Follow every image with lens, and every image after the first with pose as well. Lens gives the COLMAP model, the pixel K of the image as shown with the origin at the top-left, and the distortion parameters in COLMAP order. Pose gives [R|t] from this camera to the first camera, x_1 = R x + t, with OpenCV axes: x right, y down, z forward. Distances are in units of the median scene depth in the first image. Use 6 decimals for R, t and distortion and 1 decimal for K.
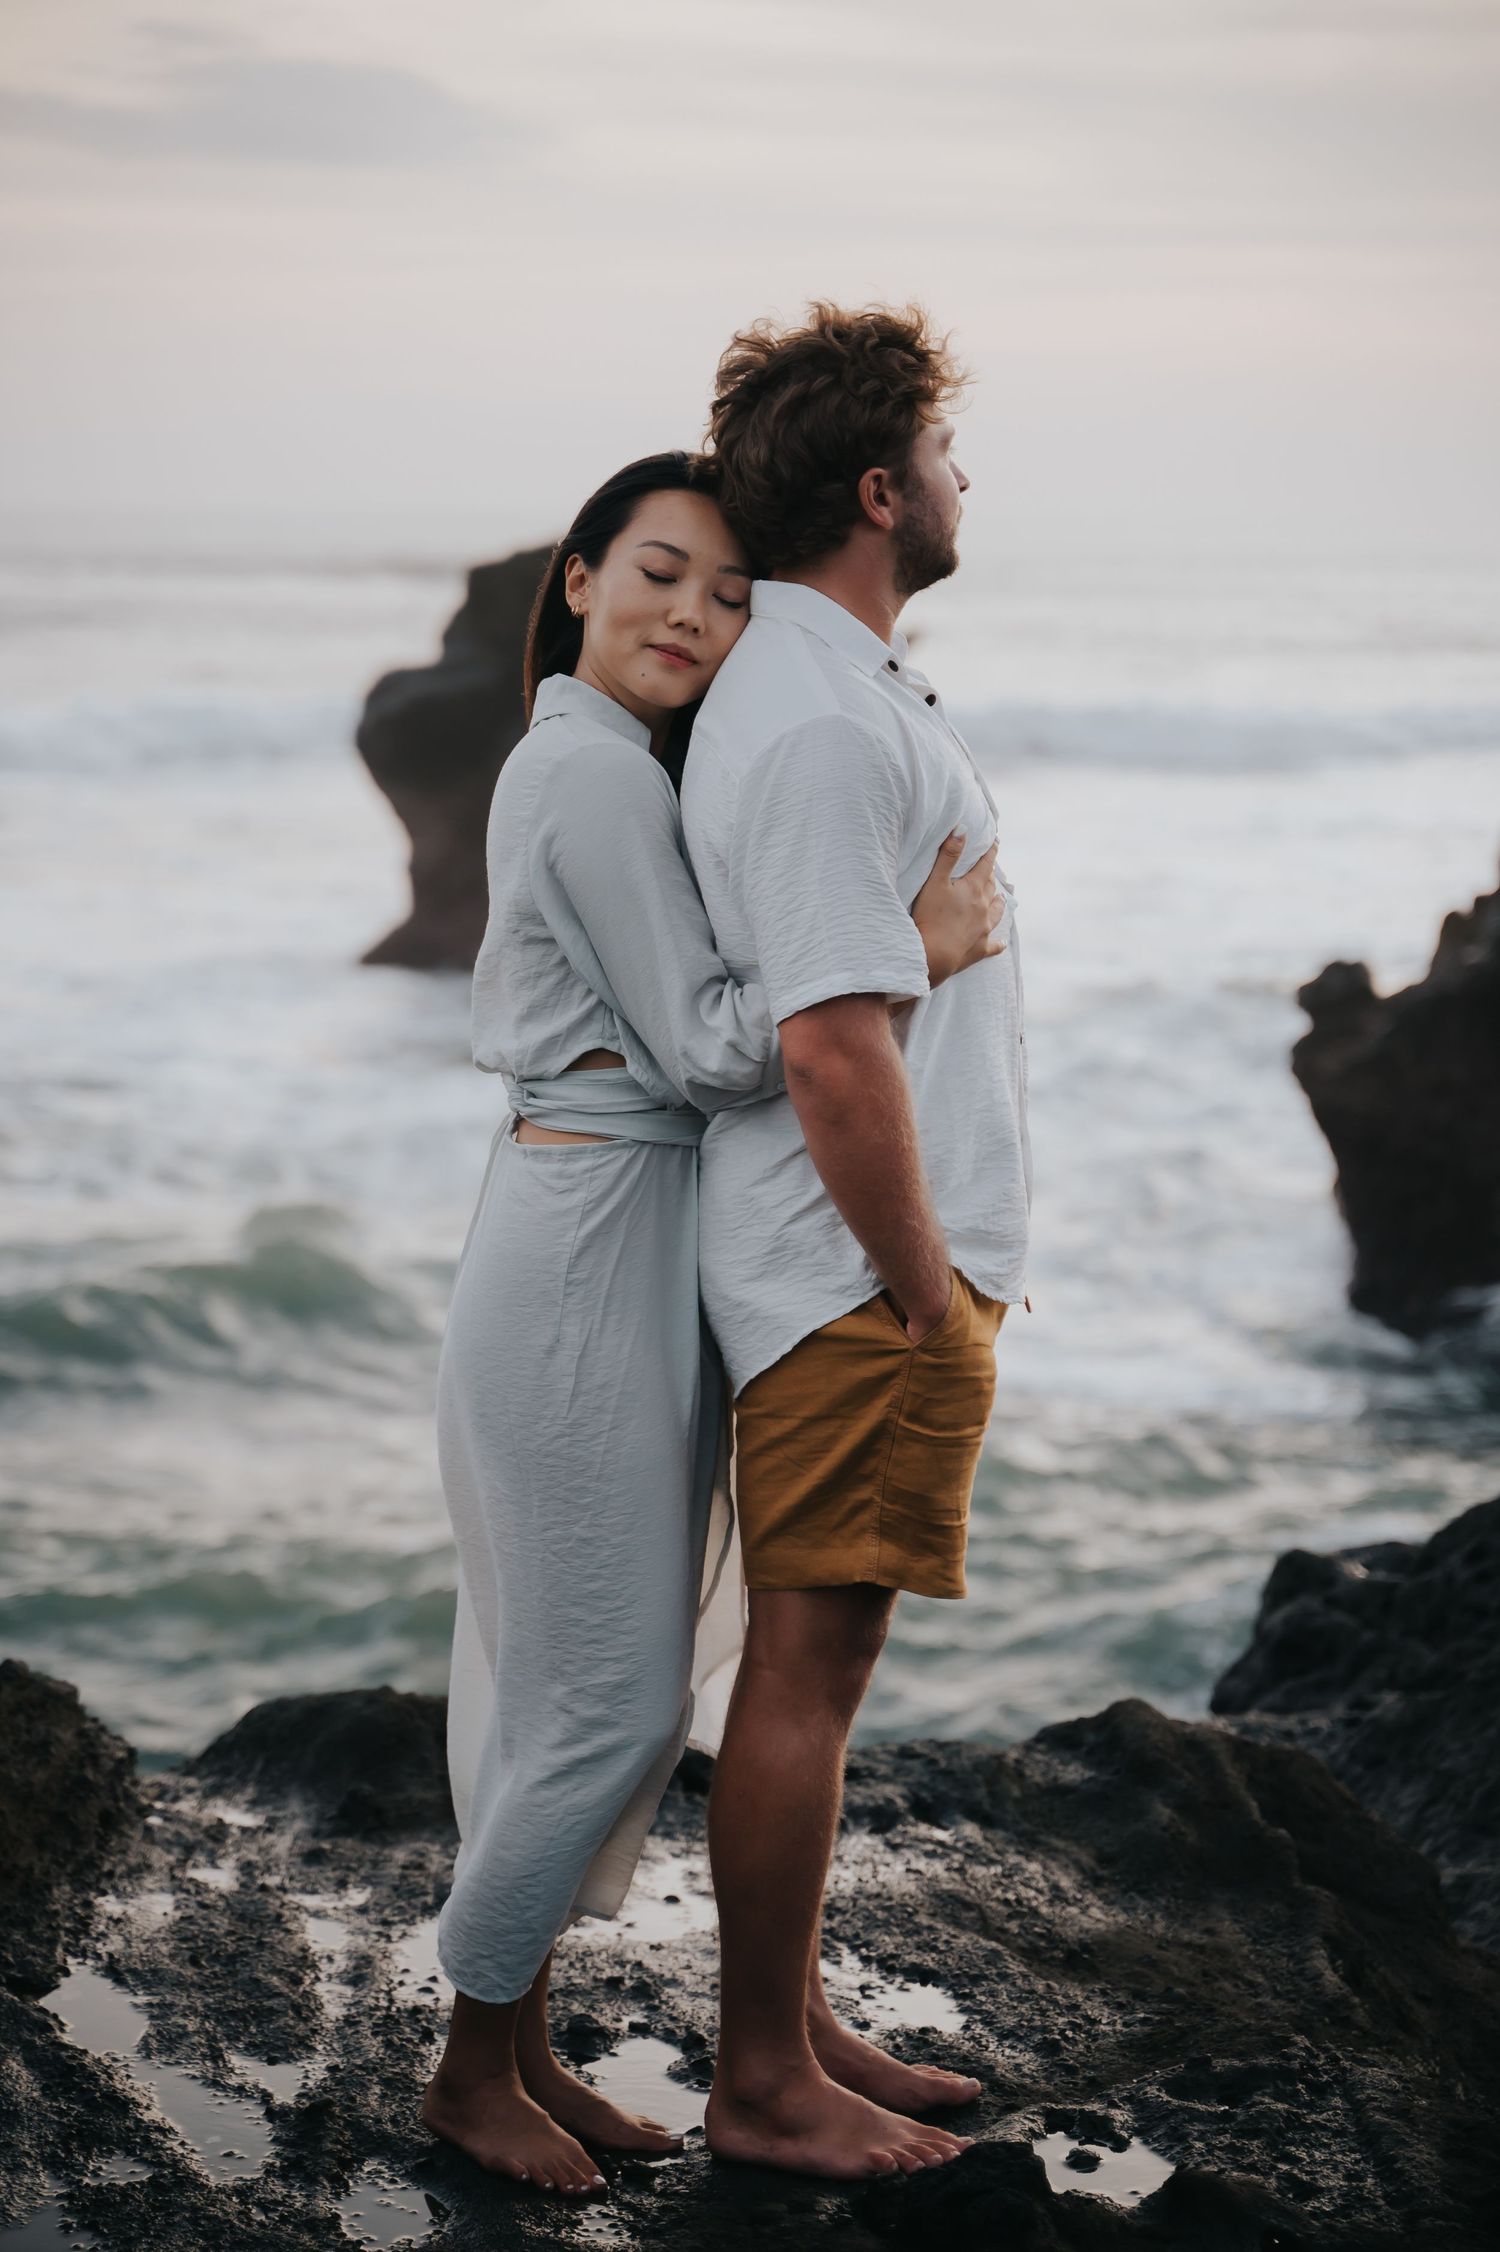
lens RADIAL K [[4802.5, 0, 751.5], [0, 4802.5, 1126.6], [0, 0, 1]] dist [0.004947, 0.000000]
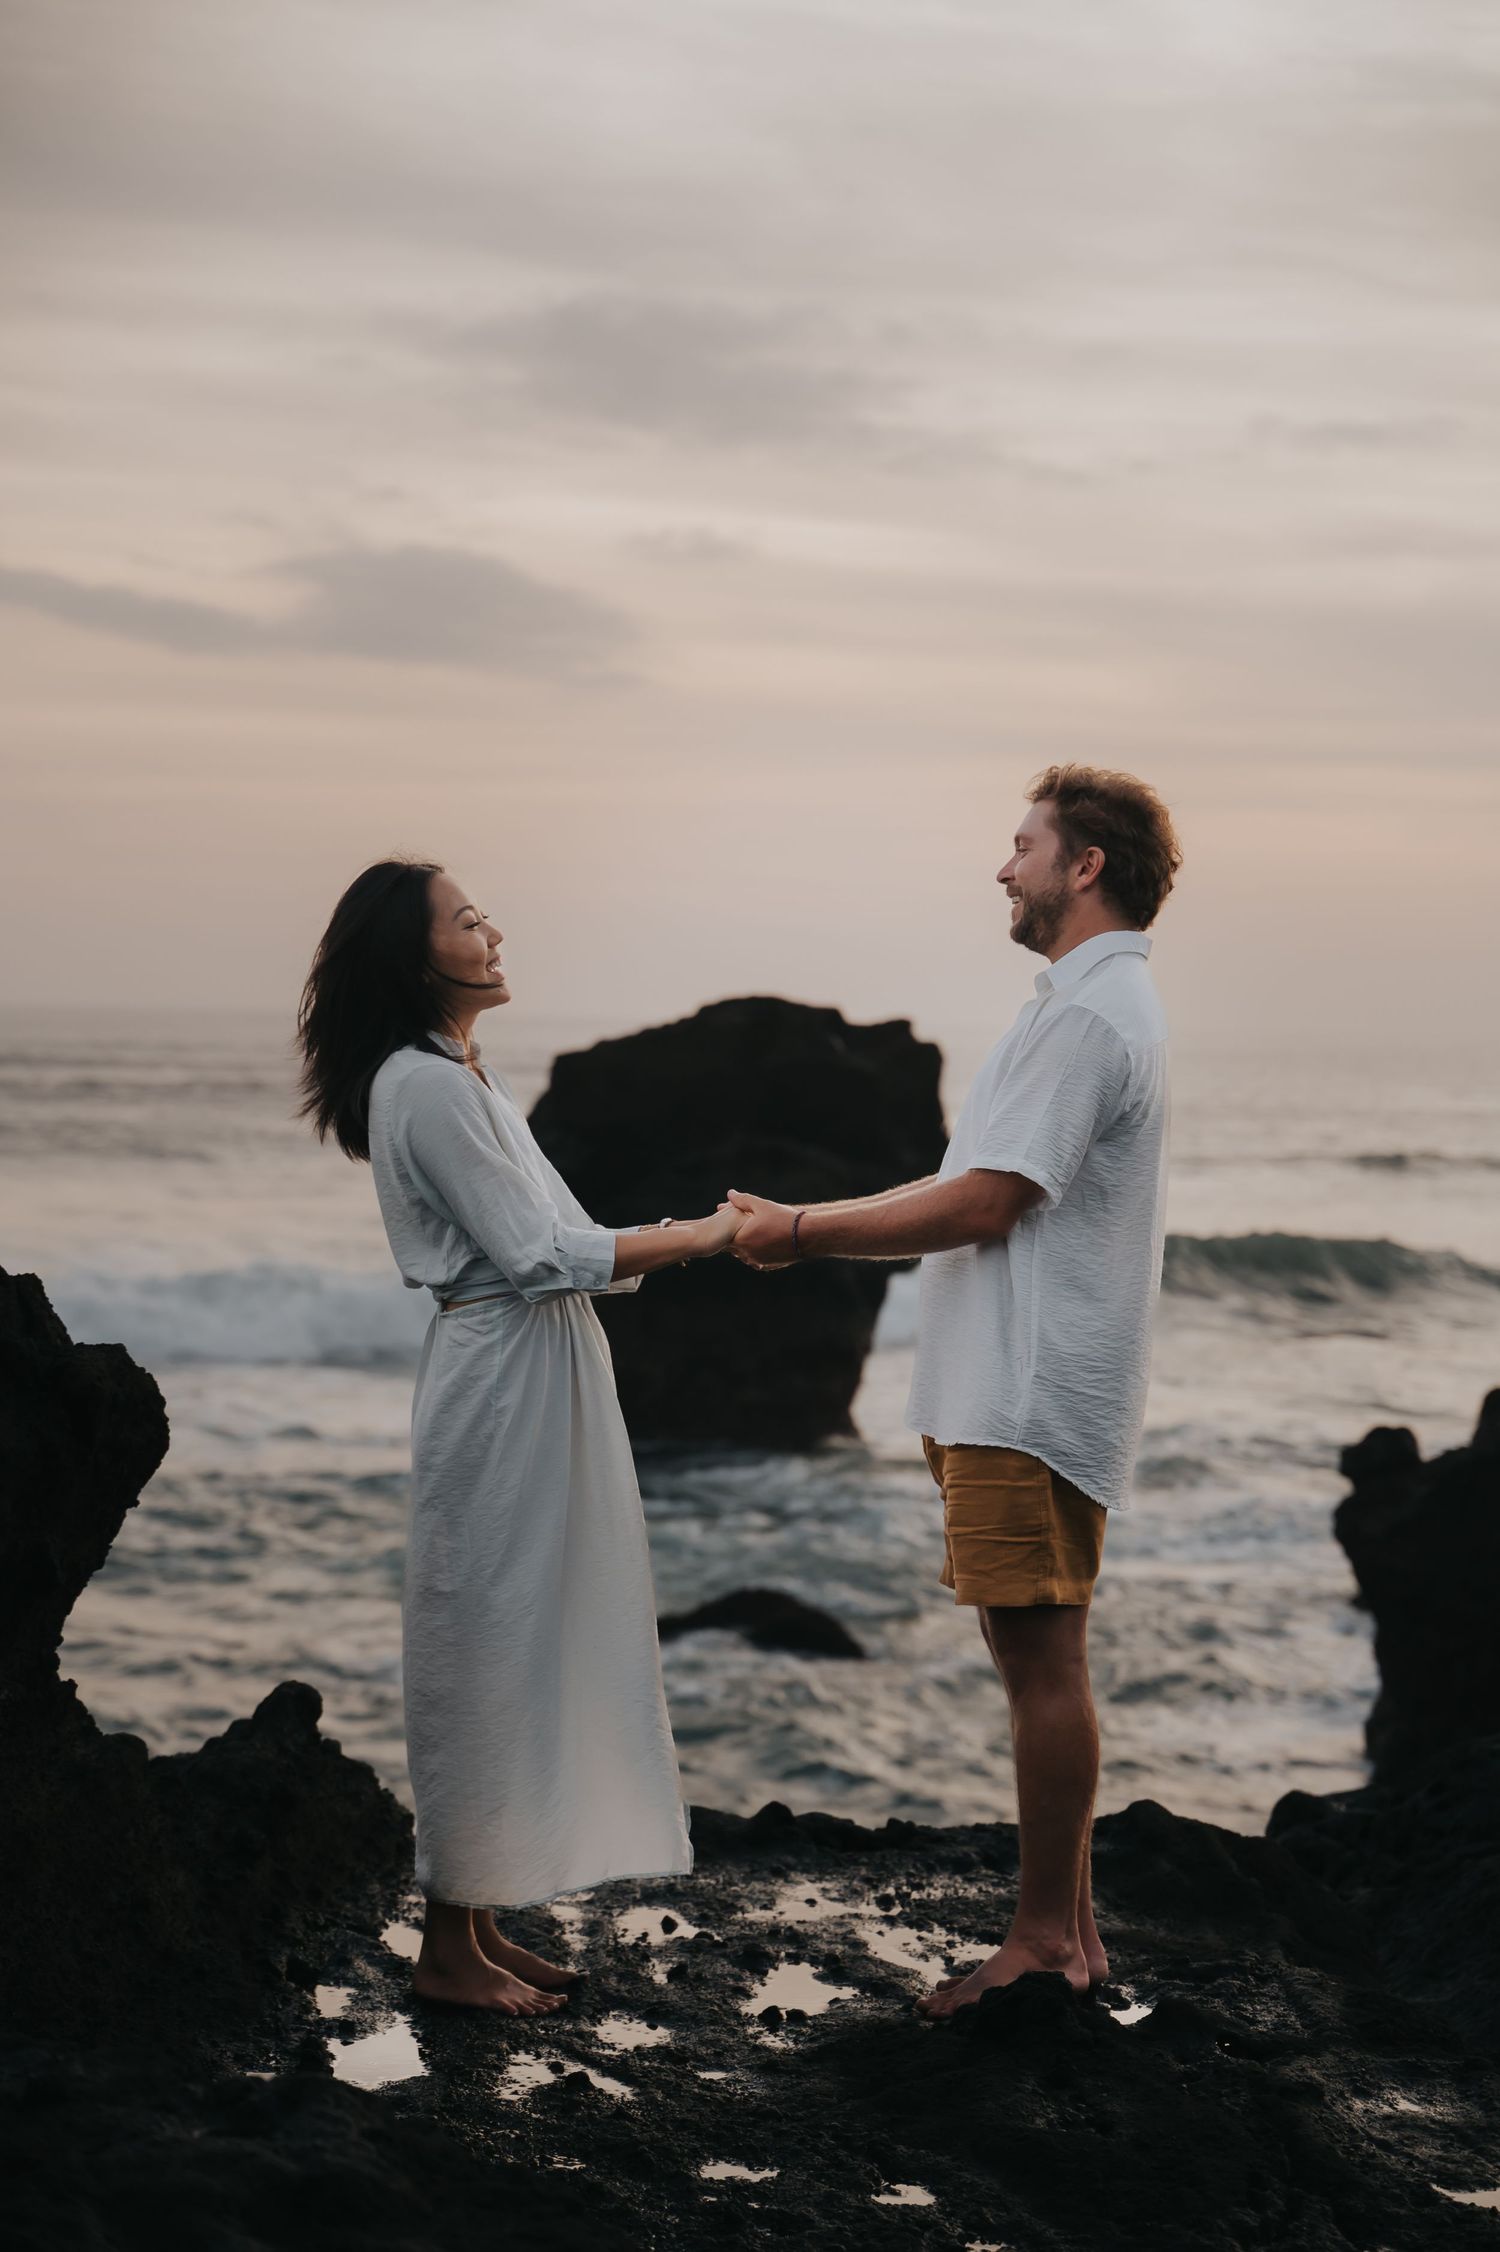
lens RADIAL K [[4802.5, 0, 856.0], [0, 4802.5, 1067.3], [0, 0, 1]] dist [0.004947, 0.000000]
pose [[0.999903, 0.011749, 0.007492, -0.017599], [-0.010789, 0.993031, -0.117355, 0.088534], [-0.008819, 0.117263, 0.993062, -0.431897]]
